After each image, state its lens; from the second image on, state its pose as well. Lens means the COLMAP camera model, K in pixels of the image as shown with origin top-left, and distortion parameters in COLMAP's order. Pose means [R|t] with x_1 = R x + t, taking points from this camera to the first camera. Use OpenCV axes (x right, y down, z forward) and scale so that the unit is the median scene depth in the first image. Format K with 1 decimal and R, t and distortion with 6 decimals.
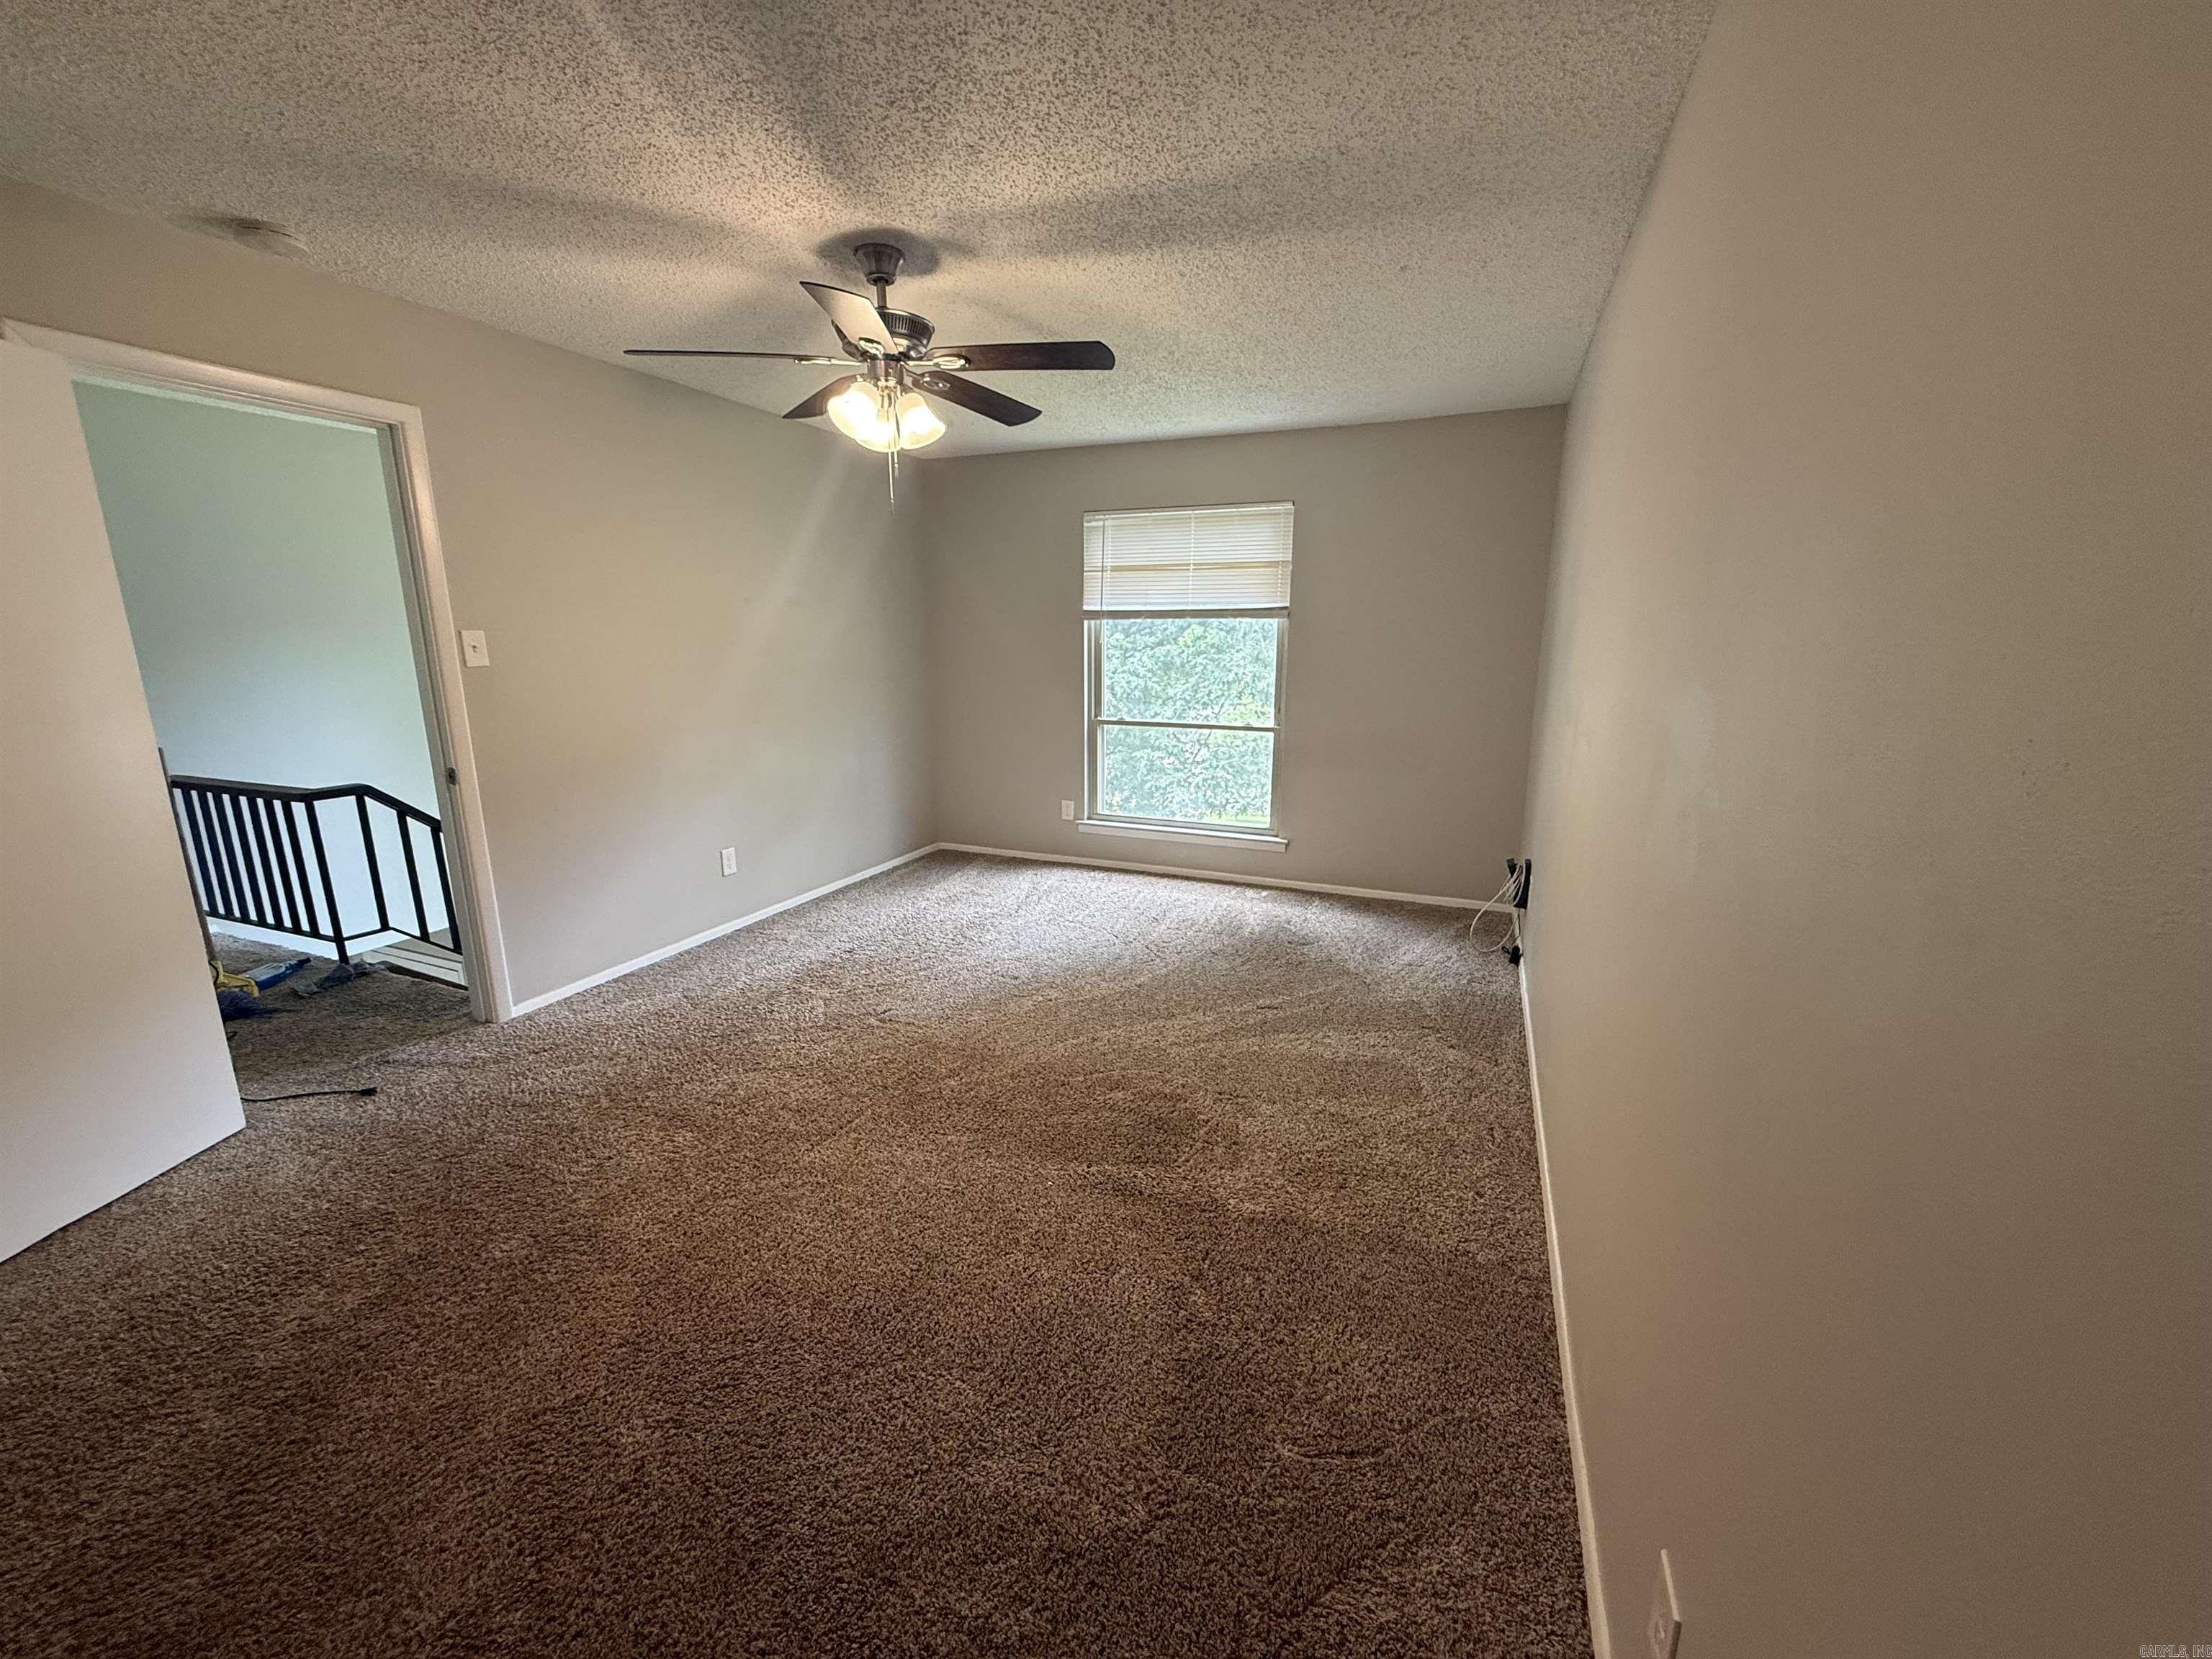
lens RADIAL K [[880.6, 0, 1103.2], [0, 880.6, 832.6], [0, 0, 1]] dist [-0.000208, -0.000101]
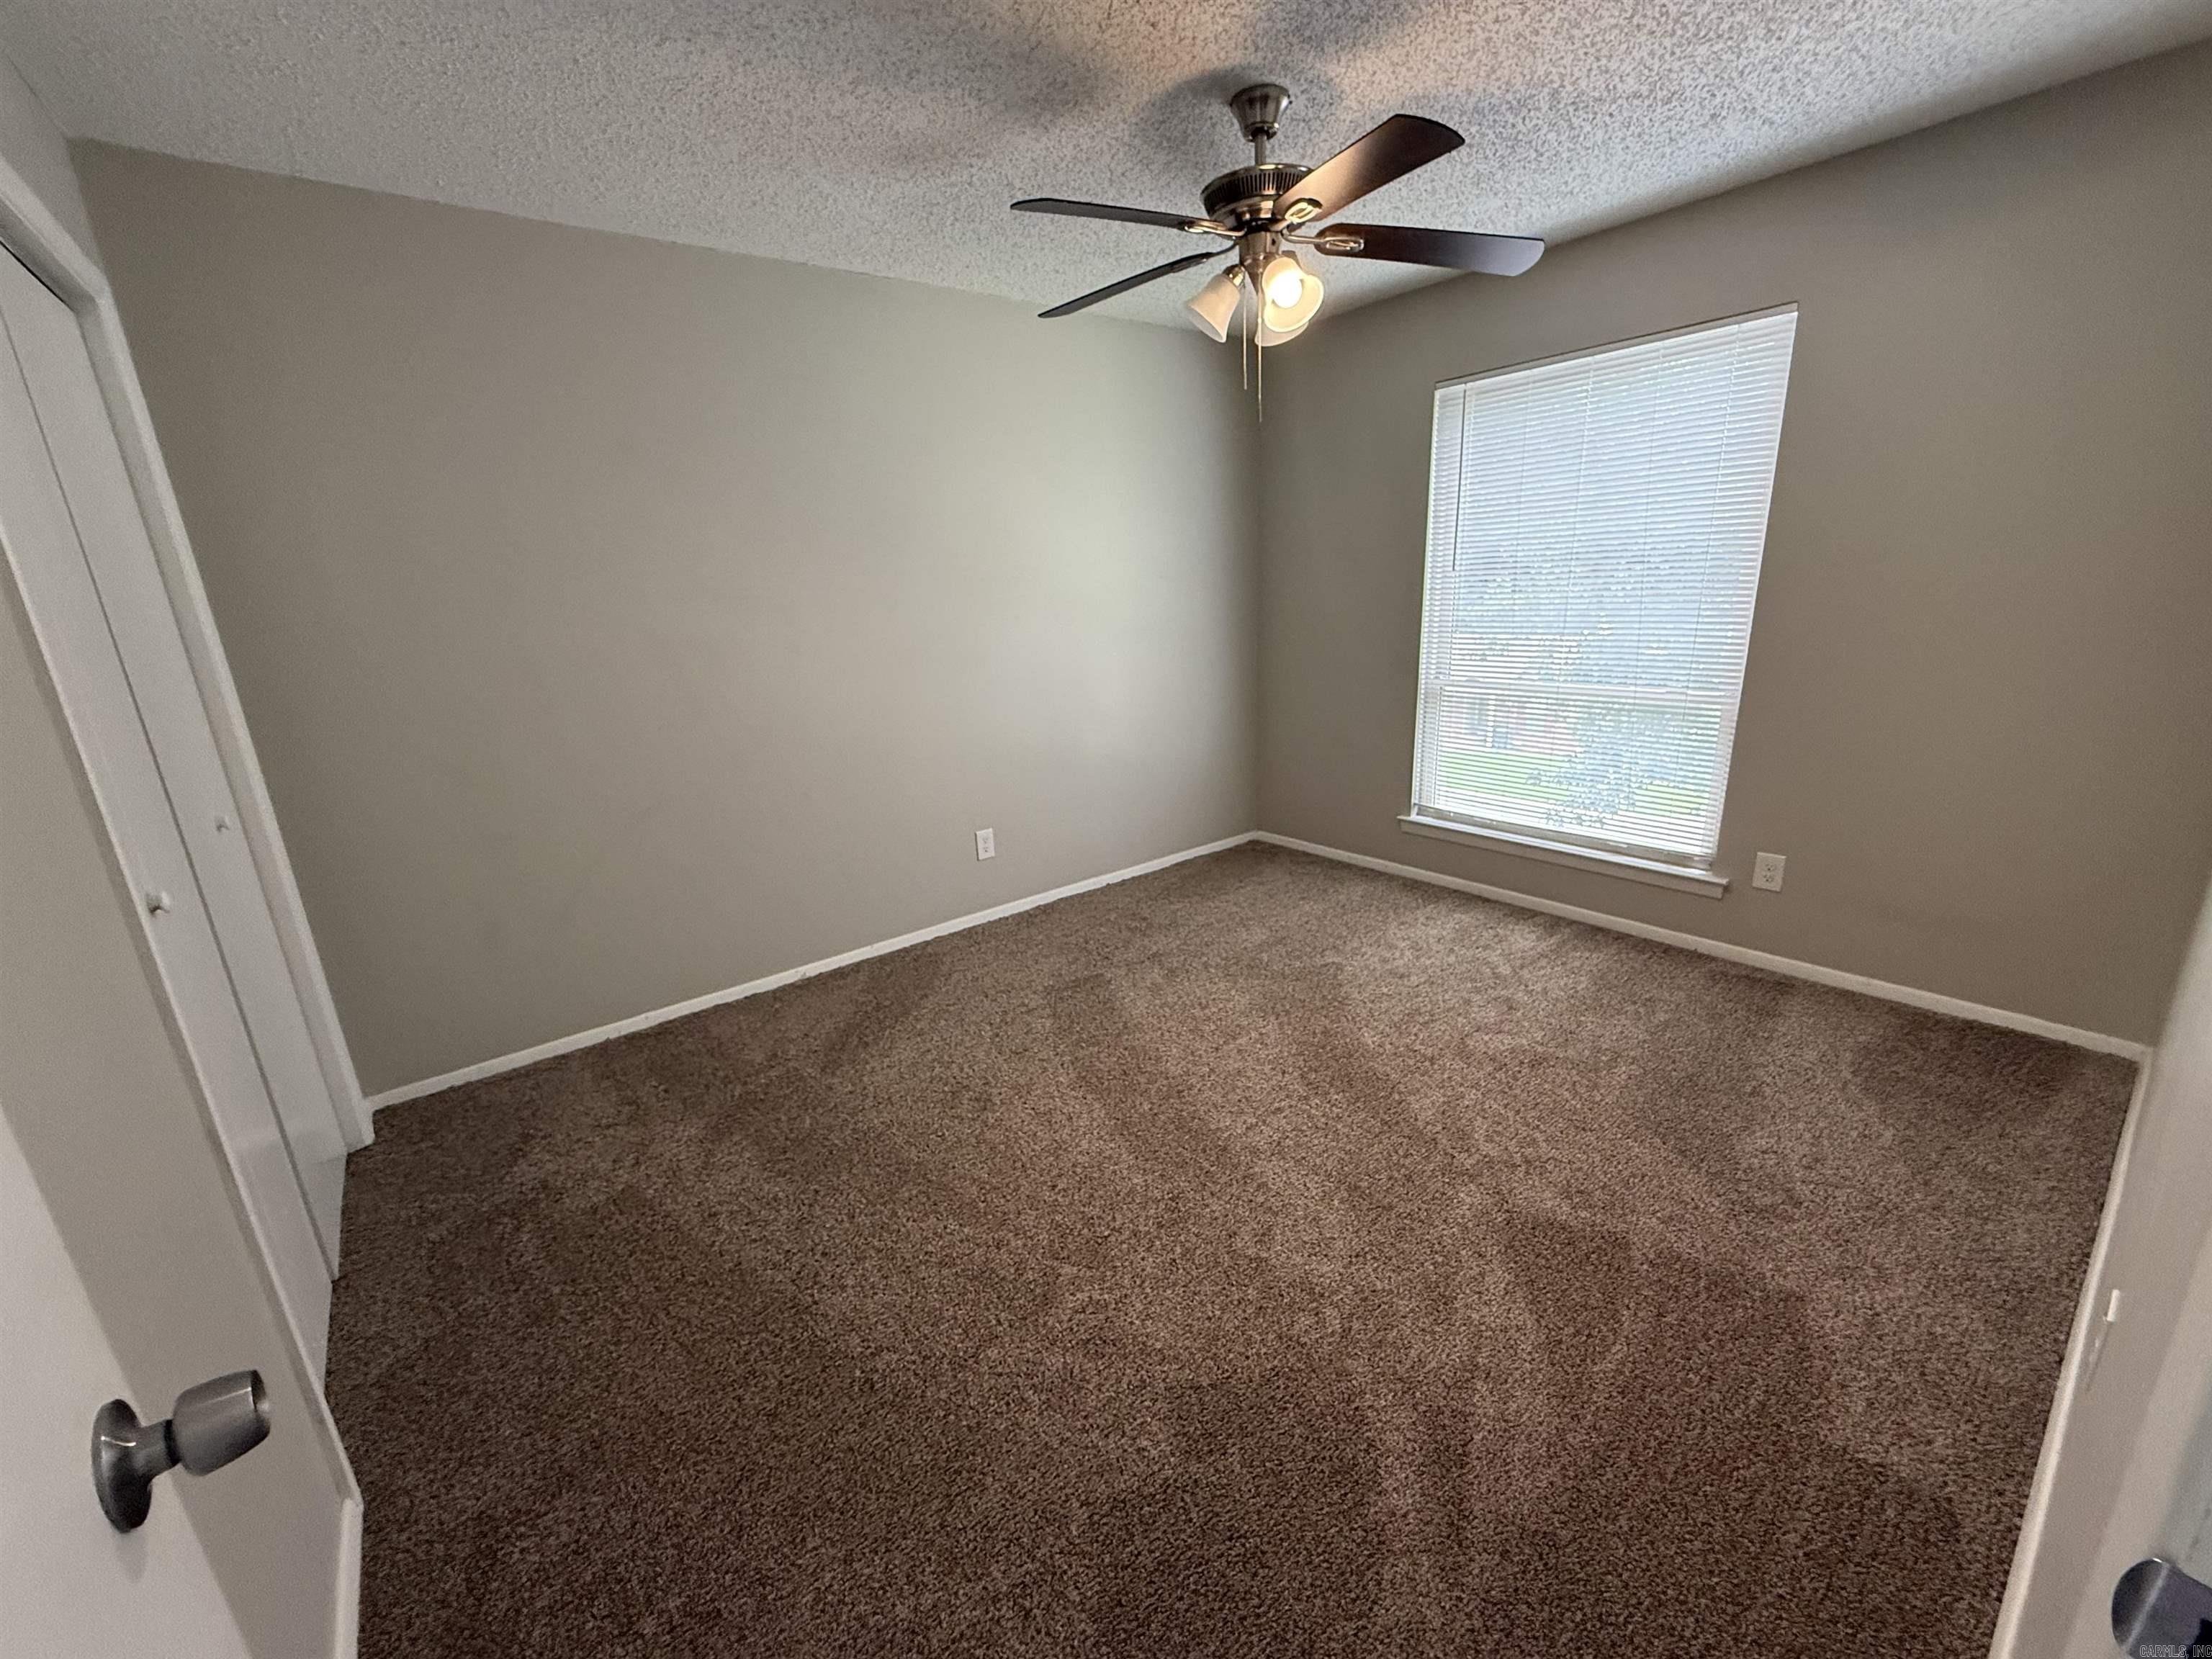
lens RADIAL K [[898.0, 0, 1106.0], [0, 898.0, 829.5], [0, 0, 1]] dist [0.000982, -0.000152]
pose [[0.873878, 0.088761, -0.477974, 0.125165], [-0.057892, 0.995195, 0.078968, -0.064377], [0.482687, -0.041337, 0.874817, 0.265400]]
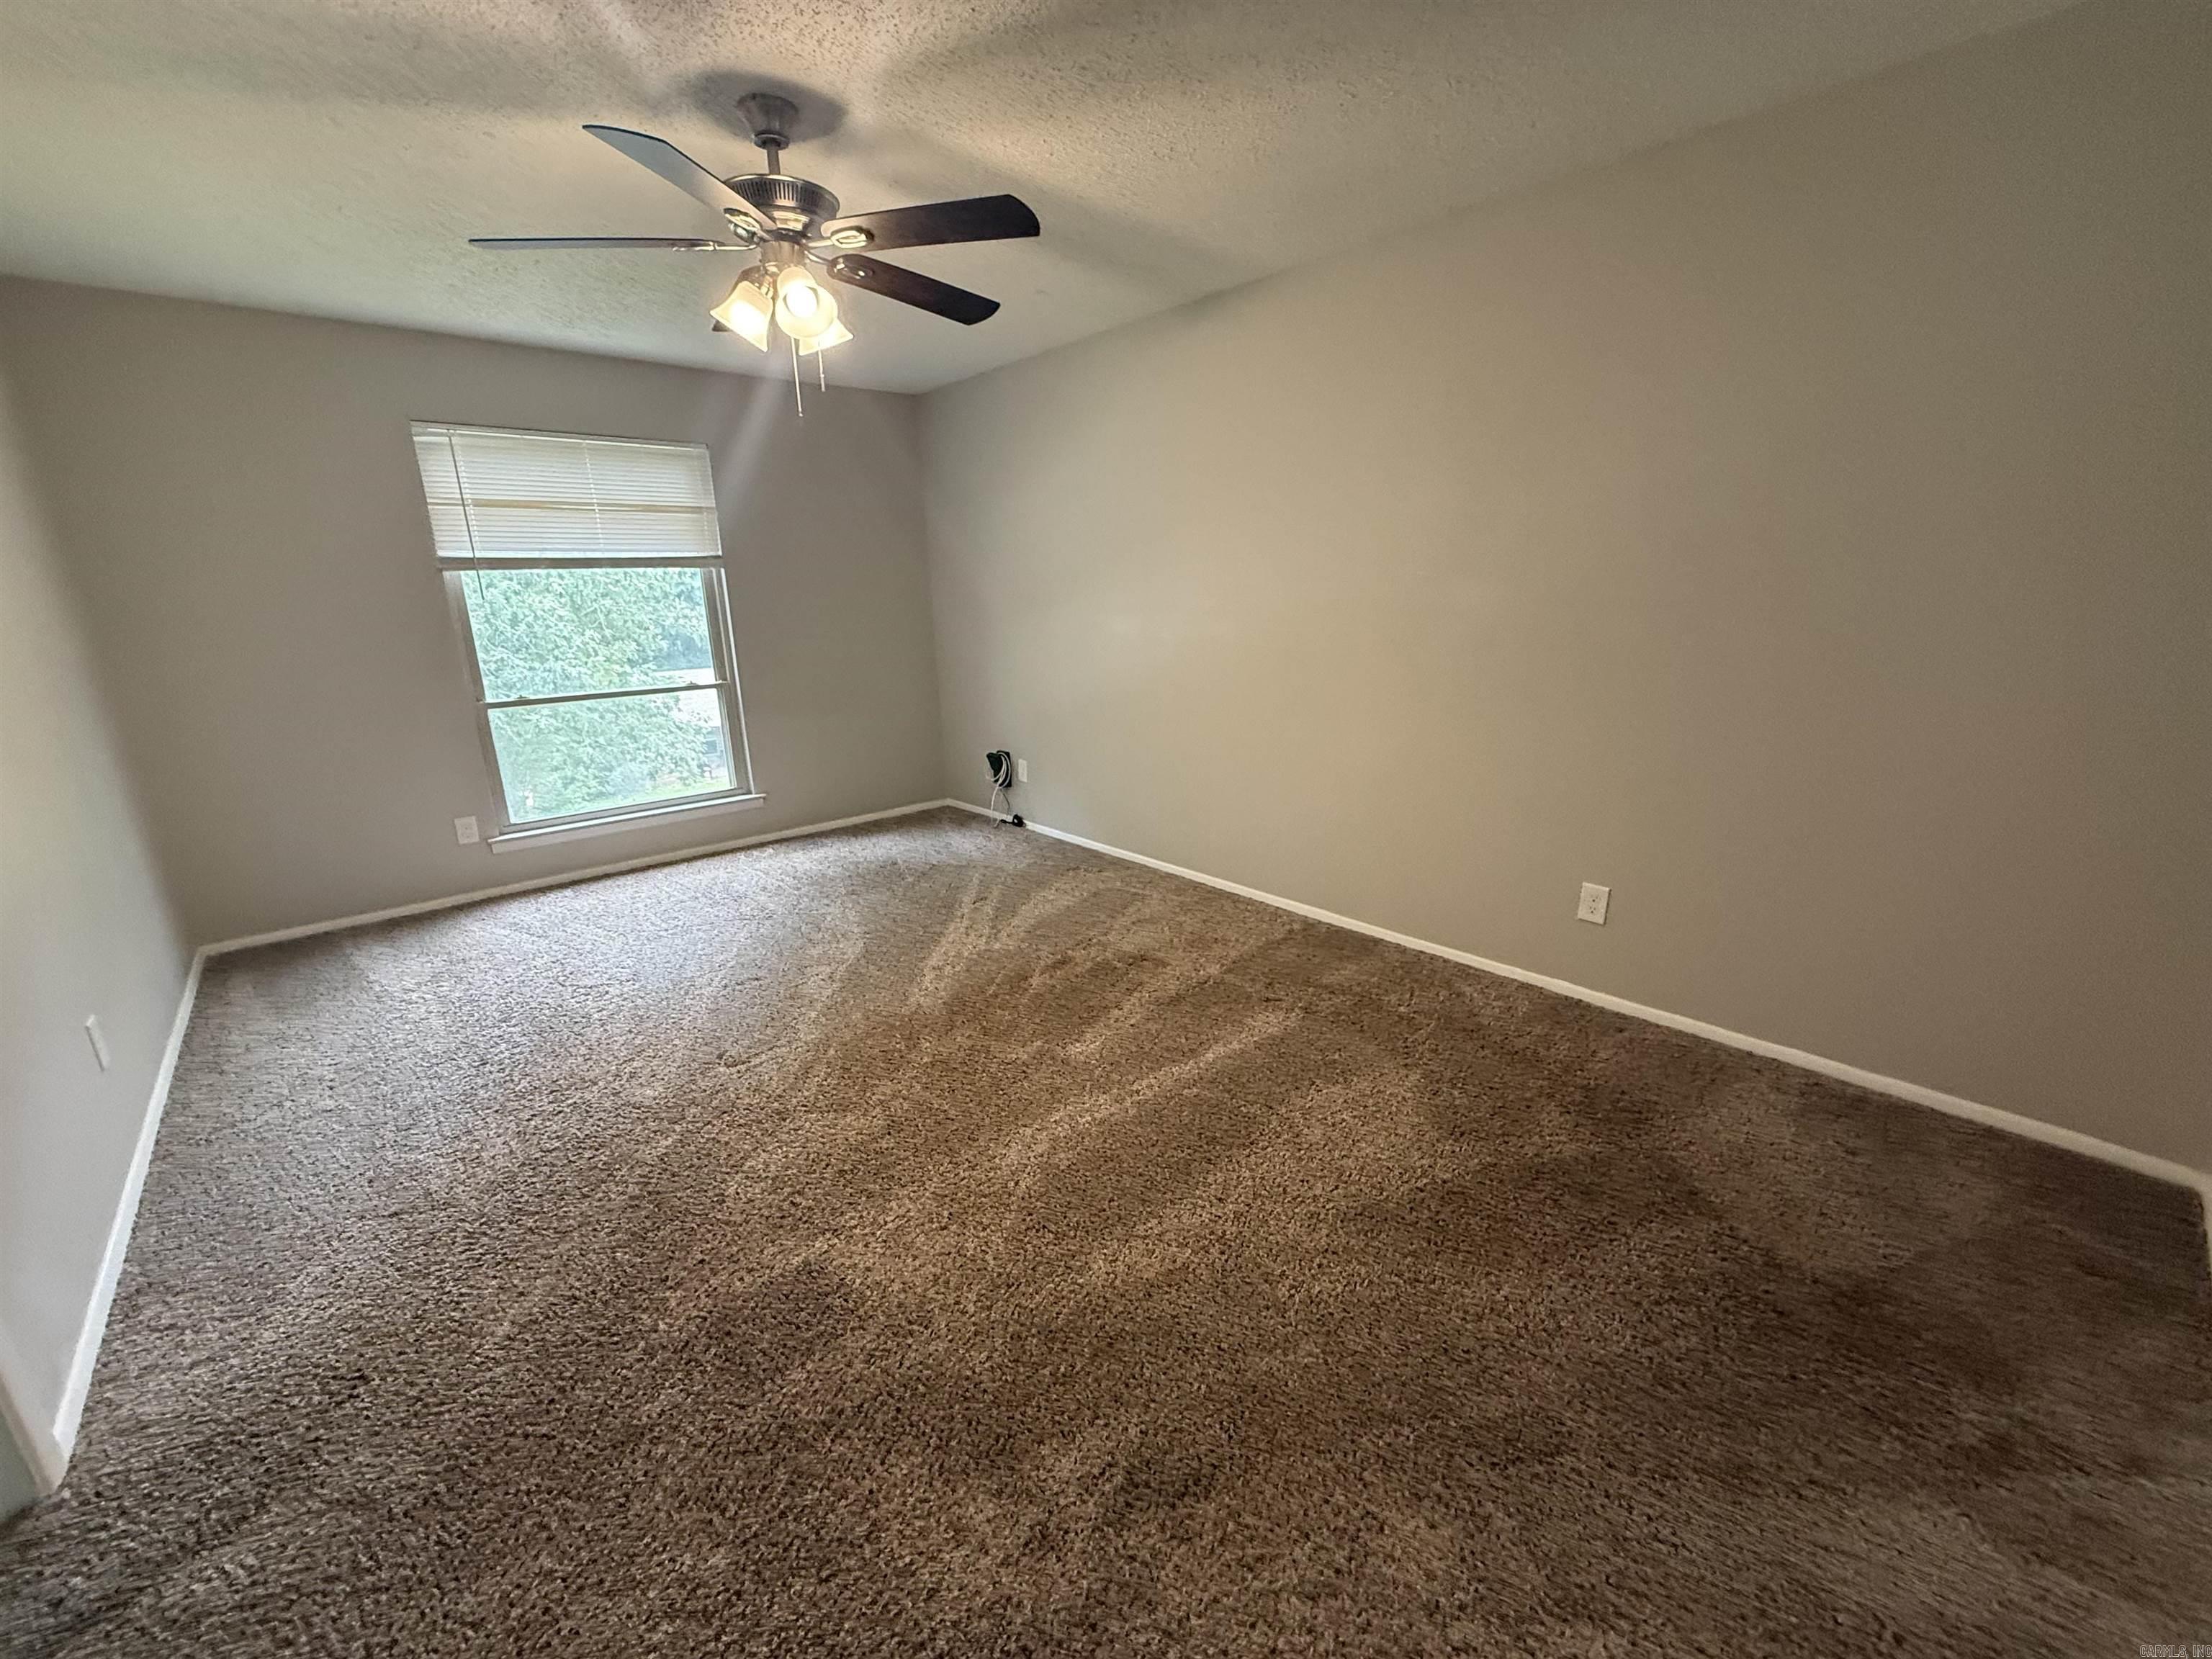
lens RADIAL K [[882.1, 0, 1103.3], [0, 882.1, 831.5], [0, 0, 1]] dist [-0.000111, 0.000115]
pose [[0.436600, -0.255888, 0.862498, -0.503822], [0.223110, 0.959545, 0.171741, -0.036934], [-0.871552, 0.117450, 0.476028, 0.201358]]
